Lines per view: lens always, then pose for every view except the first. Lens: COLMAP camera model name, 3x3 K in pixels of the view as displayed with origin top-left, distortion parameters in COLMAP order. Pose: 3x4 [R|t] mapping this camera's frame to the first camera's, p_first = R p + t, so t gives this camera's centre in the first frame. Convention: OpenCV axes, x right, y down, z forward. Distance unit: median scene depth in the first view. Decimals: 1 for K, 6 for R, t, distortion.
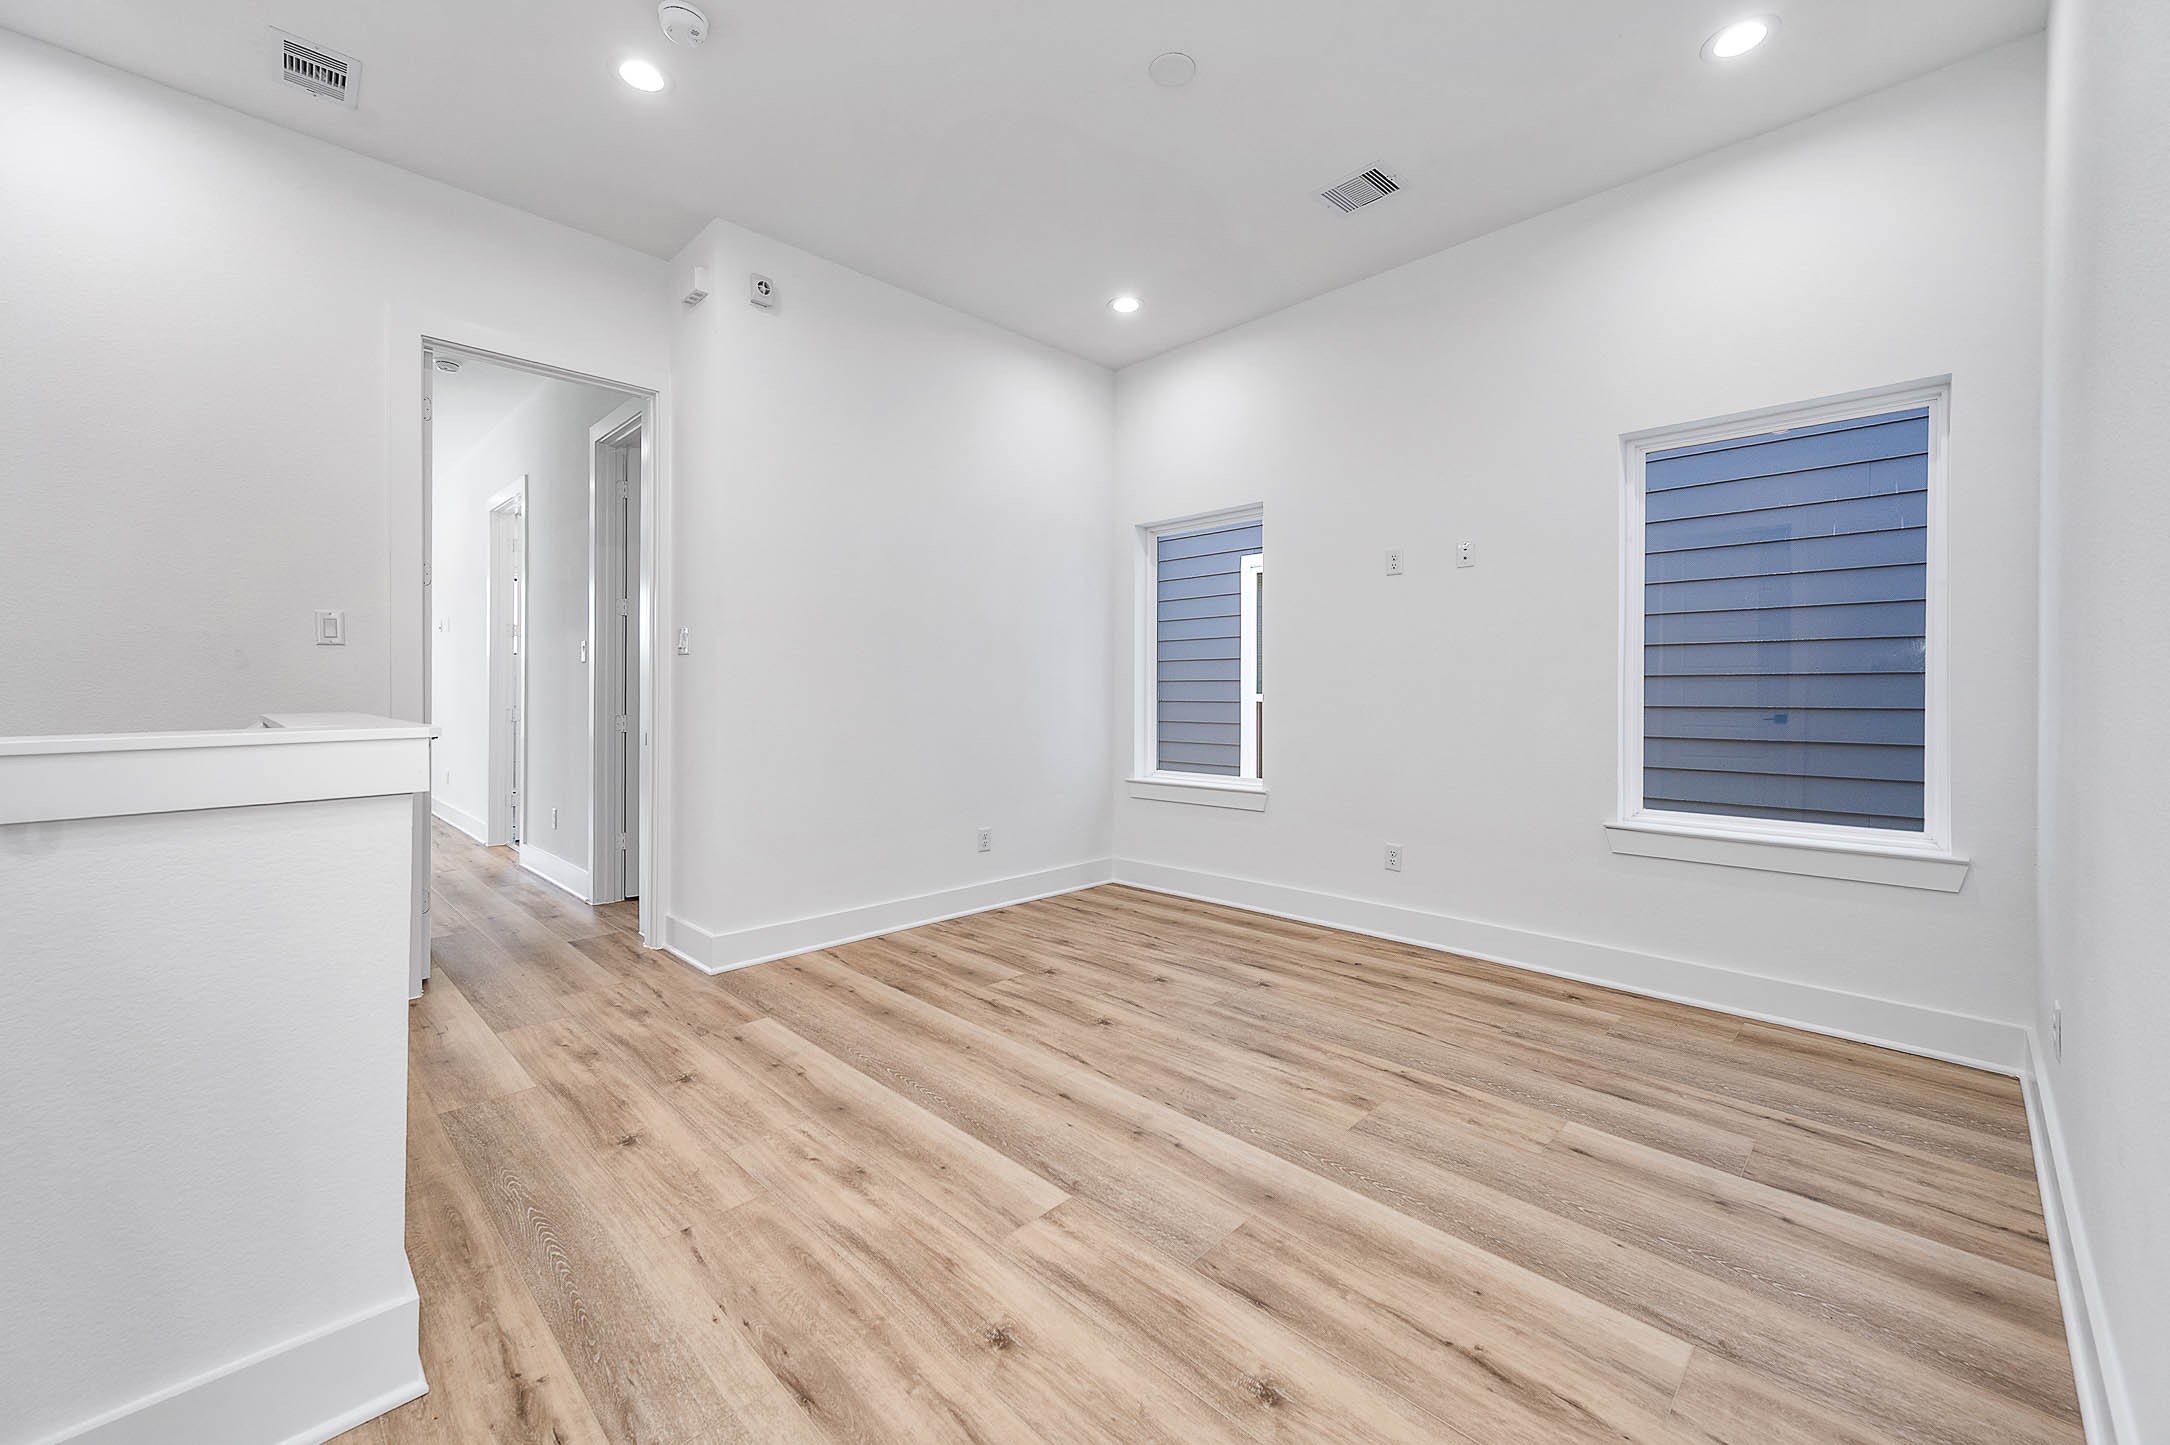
lens RADIAL K [[867.4, 0, 1091.1], [0, 867.4, 714.5], [0, 0, 1]] dist [0.012181, 0.000323]
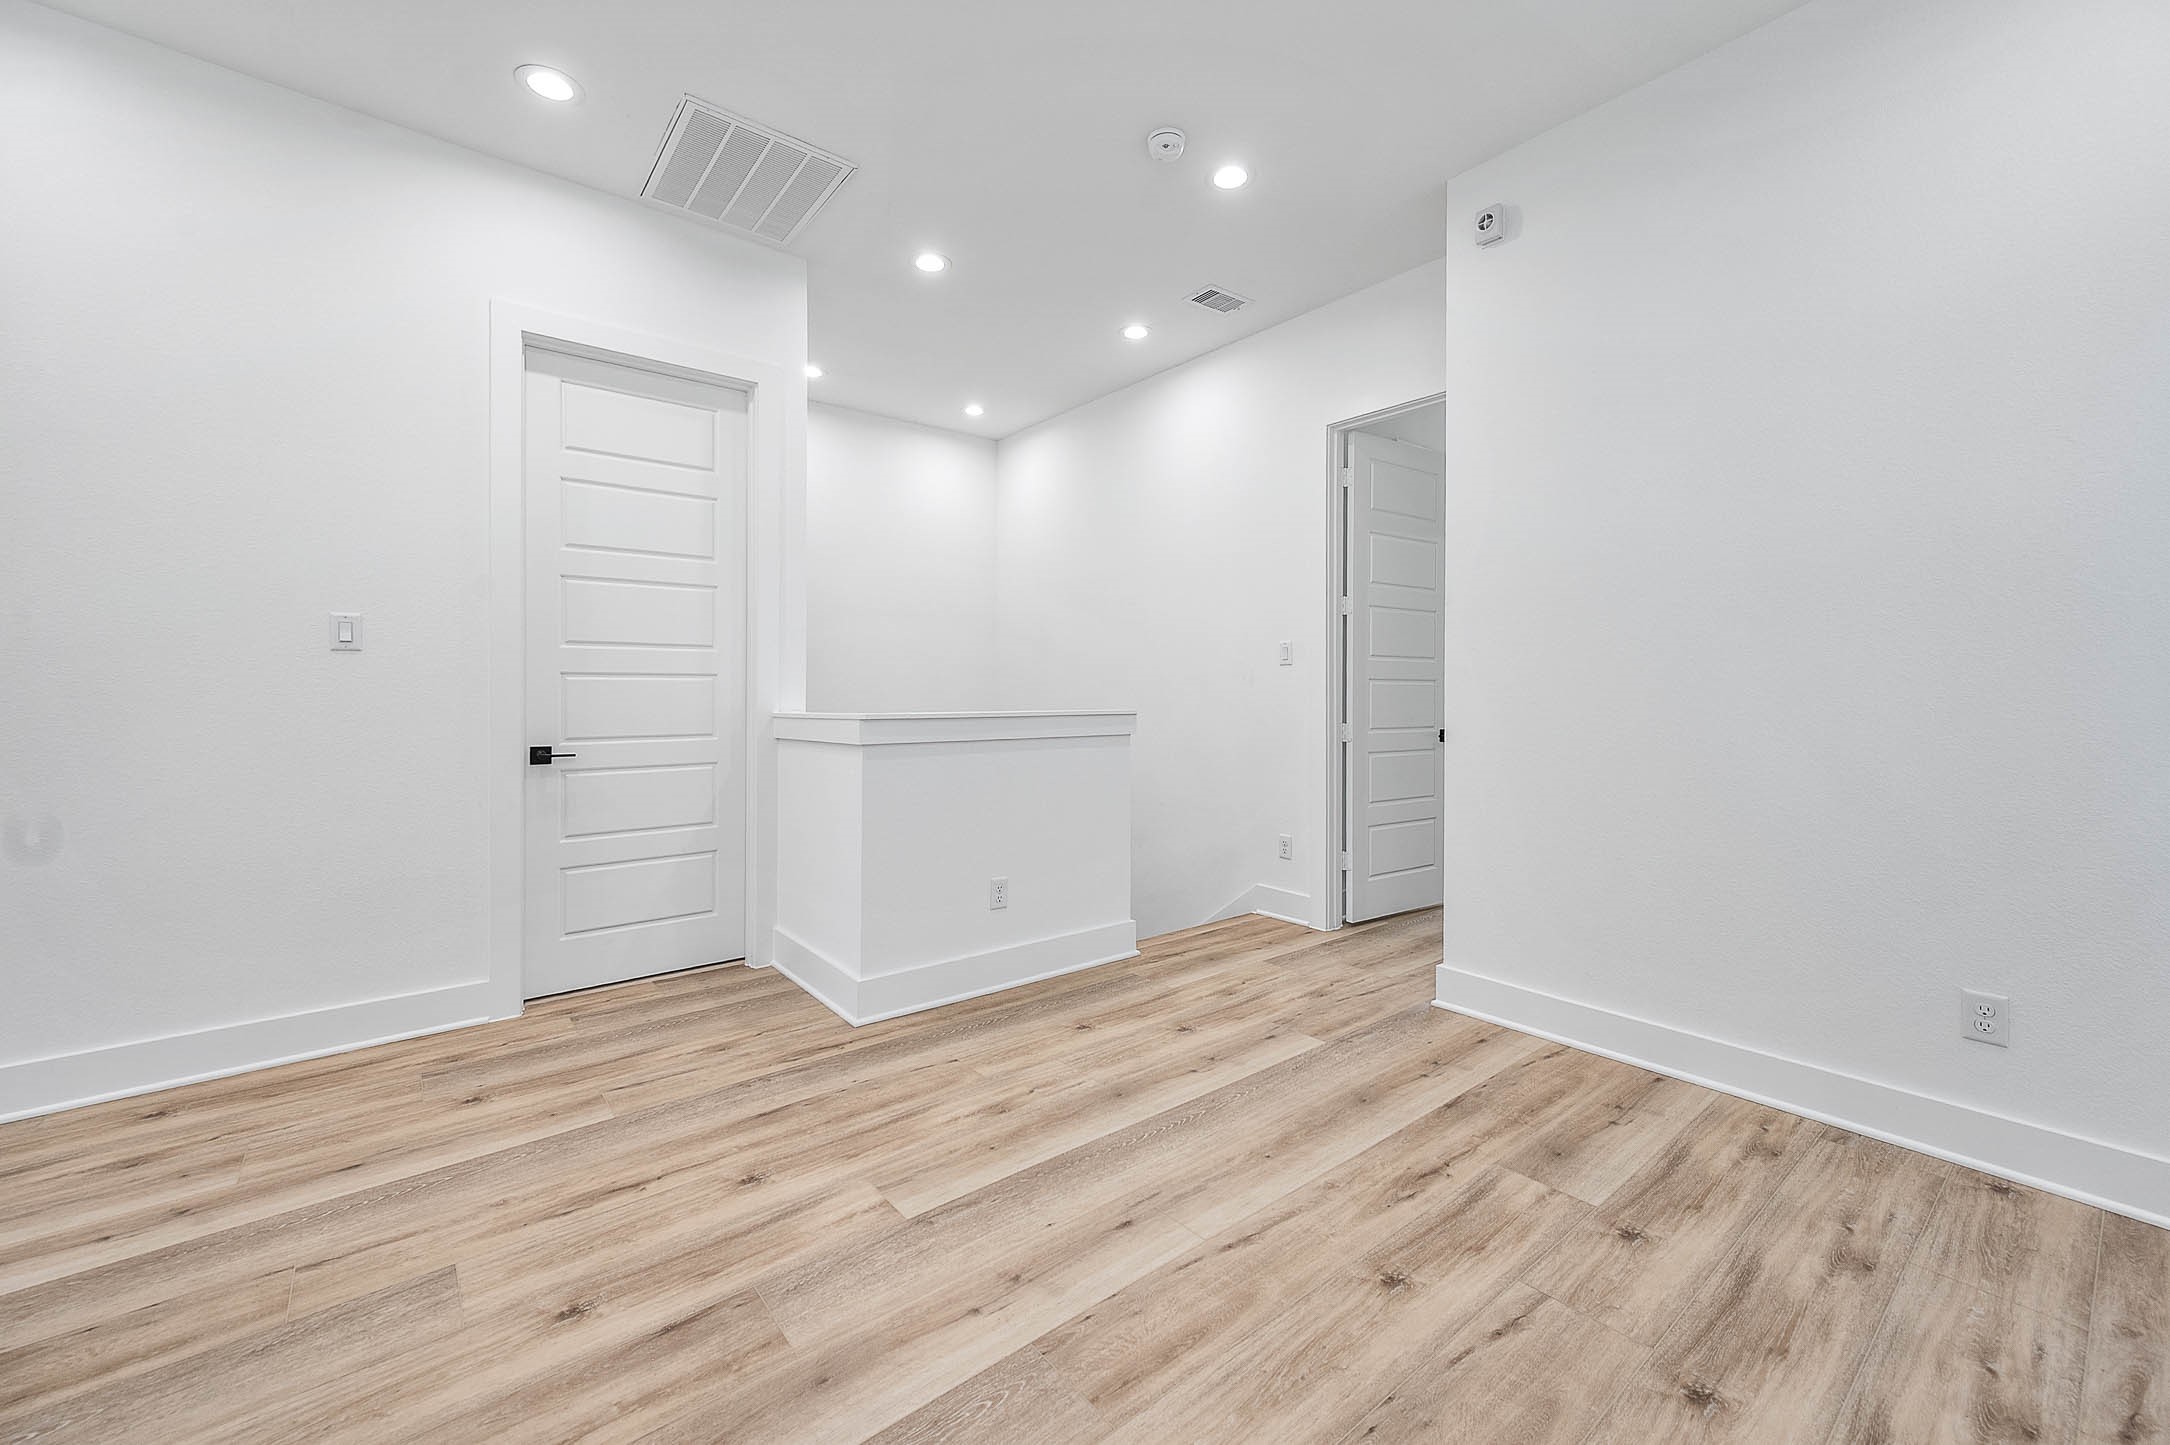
lens RADIAL K [[867.4, 0, 1091.1], [0, 867.4, 714.5], [0, 0, 1]] dist [0.012181, 0.000323]
pose [[-0.116006, 0.025382, -0.992924, 0.706451], [-0.026889, 0.999227, 0.028685, -0.035542], [0.992884, 0.030026, -0.115234, 1.009170]]
